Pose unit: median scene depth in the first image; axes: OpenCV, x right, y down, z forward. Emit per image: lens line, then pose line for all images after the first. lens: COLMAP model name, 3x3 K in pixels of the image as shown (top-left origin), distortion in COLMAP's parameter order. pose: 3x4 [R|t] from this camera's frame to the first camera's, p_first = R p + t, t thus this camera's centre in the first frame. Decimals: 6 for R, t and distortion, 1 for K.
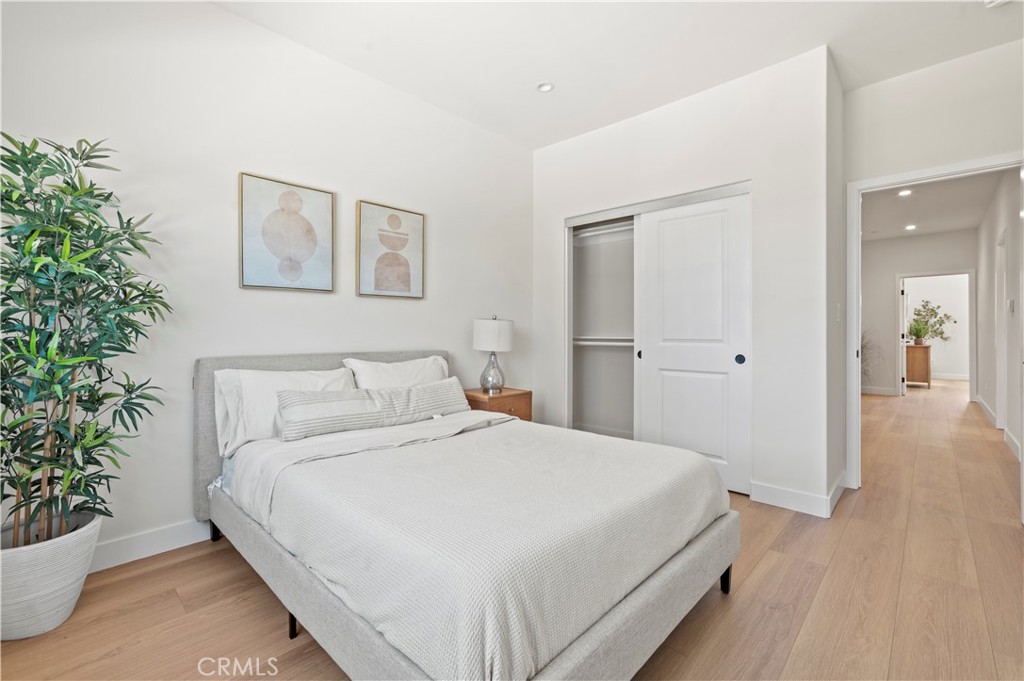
lens RADIAL K [[444.1, 0, 509.2], [0, 444.1, 327.8], [0, 0, 1]] dist [-0.002751, -0.000269]
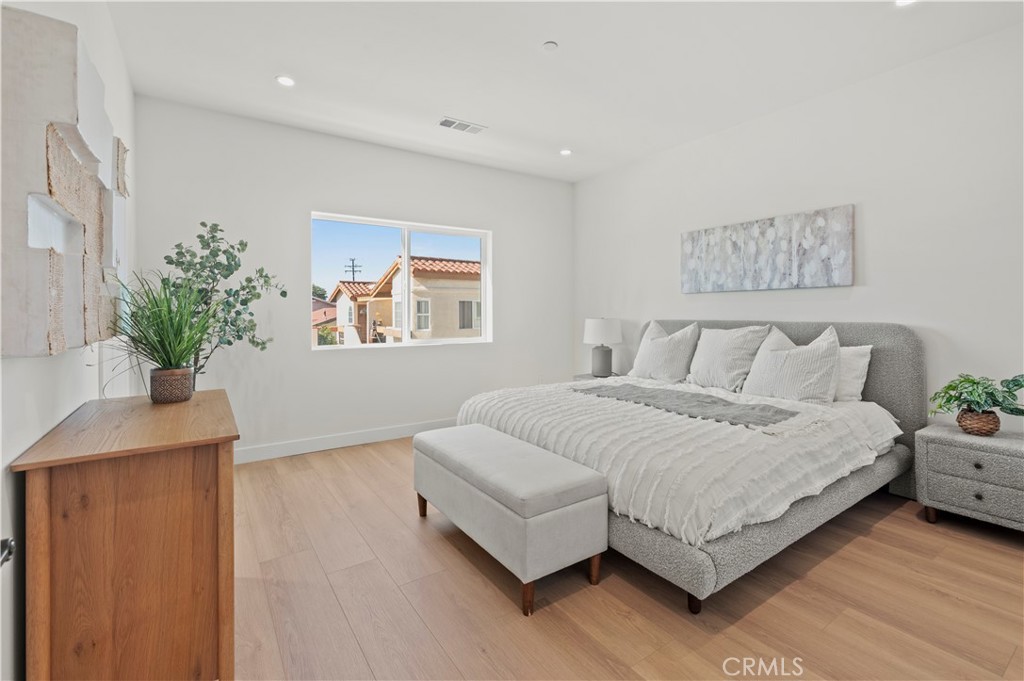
lens RADIAL K [[456.4, 0, 511.2], [0, 456.4, 309.6], [0, 0, 1]] dist [-0.009666, -0.000049]
pose [[0.228991, -0.000095, 0.973429, 0.808982], [0.004418, 0.999990, -0.000942, 0.000197], [-0.973418, 0.004516, 0.228989, 0.857748]]
